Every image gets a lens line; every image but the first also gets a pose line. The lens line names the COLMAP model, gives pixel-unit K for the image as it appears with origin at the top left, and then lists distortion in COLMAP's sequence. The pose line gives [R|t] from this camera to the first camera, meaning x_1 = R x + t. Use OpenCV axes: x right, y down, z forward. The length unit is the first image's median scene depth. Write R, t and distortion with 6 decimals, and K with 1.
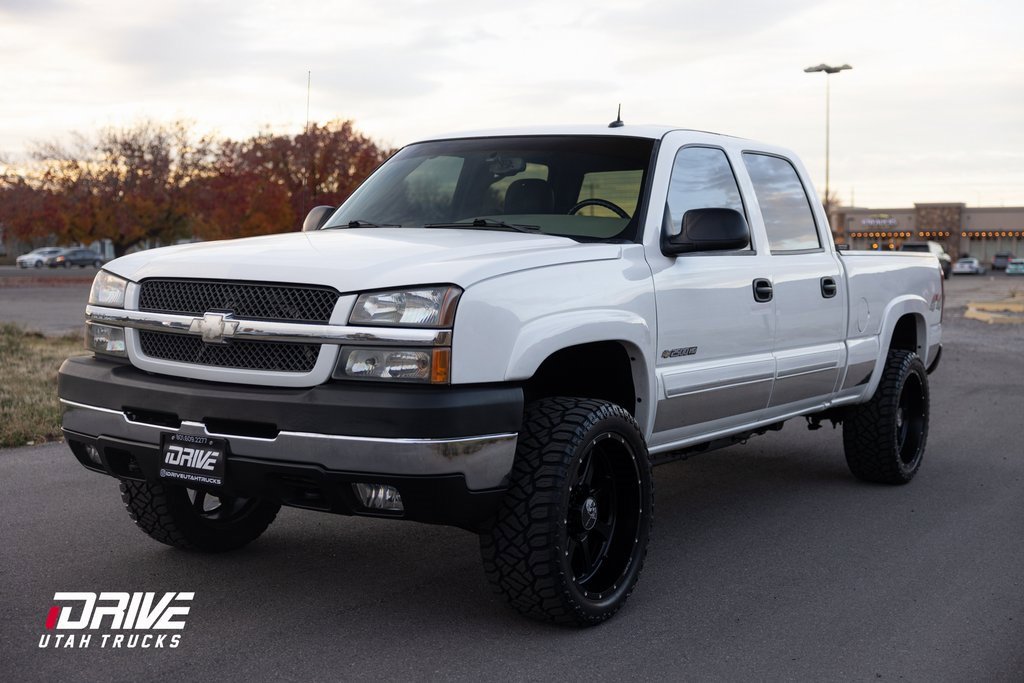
lens RADIAL K [[1332.8, 0, 512.0], [0, 1332.8, 341.5], [0, 0, 1]] dist [0.015820, 0.037252]
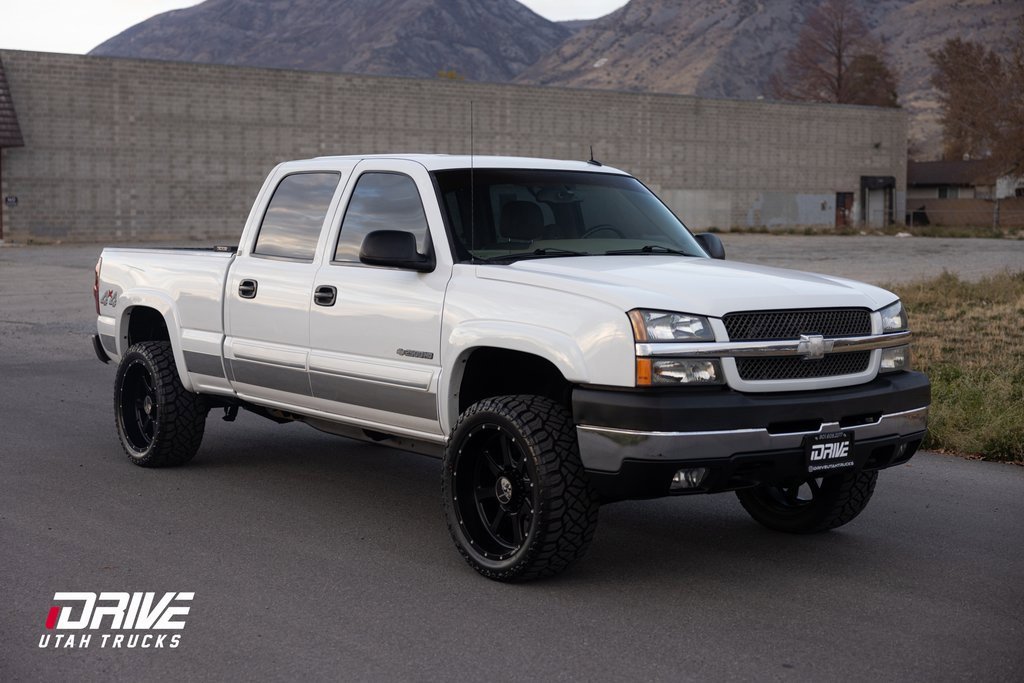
lens RADIAL K [[1519.3, 0, 512.0], [0, 1519.3, 341.5], [0, 0, 1]] dist [0.009758, -0.120588]
pose [[0.338424, -0.092506, 0.936436, -1.664954], [0.064142, 0.995109, 0.075122, -0.141770], [-0.938805, 0.034642, 0.342702, 0.781696]]
